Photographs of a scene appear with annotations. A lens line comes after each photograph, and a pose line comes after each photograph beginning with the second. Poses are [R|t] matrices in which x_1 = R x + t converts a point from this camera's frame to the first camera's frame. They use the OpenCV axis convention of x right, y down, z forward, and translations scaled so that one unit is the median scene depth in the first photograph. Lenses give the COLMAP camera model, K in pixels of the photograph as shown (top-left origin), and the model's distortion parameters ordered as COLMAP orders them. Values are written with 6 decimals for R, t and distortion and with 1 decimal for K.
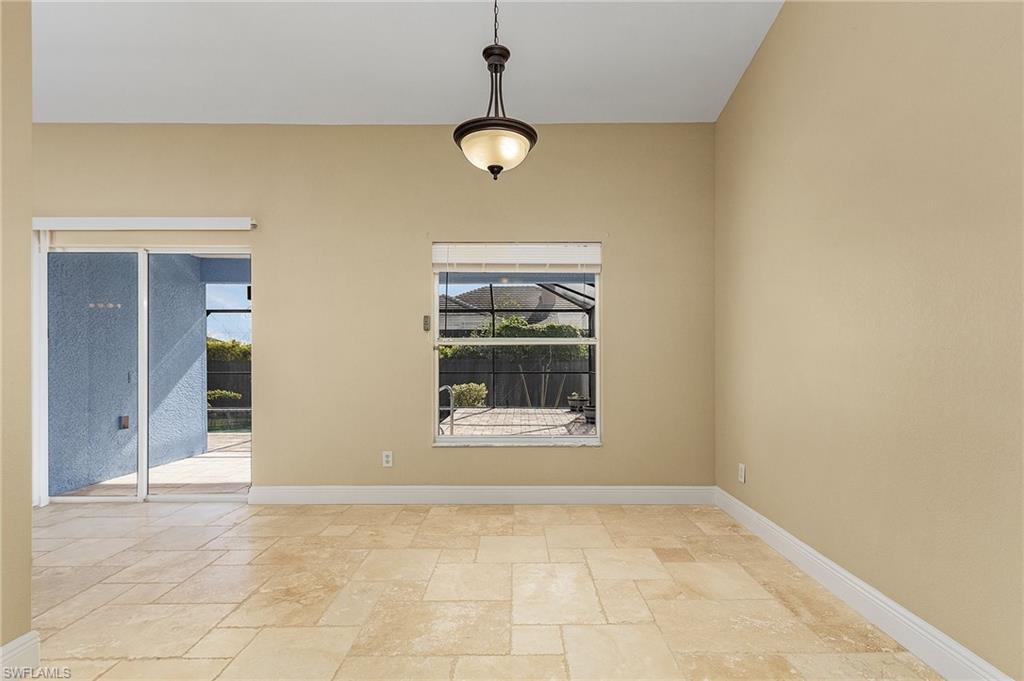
lens RADIAL K [[479.6, 0, 512.0], [0, 479.6, 340.5], [0, 0, 1]] dist [0.000270, -0.000140]
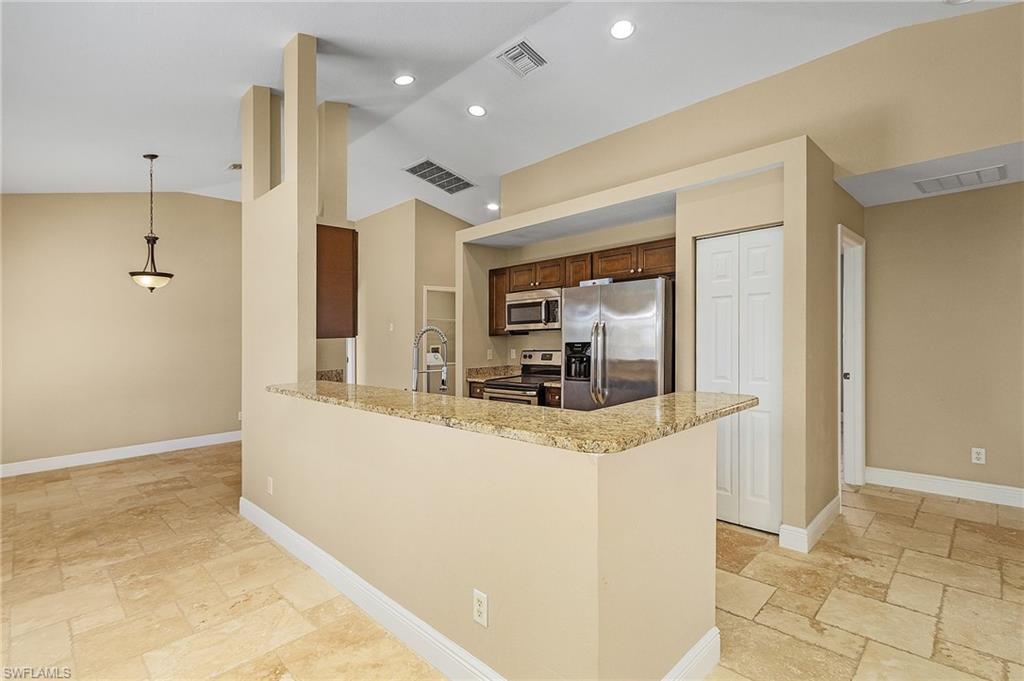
lens RADIAL K [[479.6, 0, 512.0], [0, 479.6, 340.5], [0, 0, 1]] dist [0.000270, -0.000140]
pose [[-0.707820, 0.005519, 0.706371, -1.789592], [-0.009378, 0.999808, -0.017210, -0.059735], [-0.706331, -0.018806, -0.707632, 0.870681]]
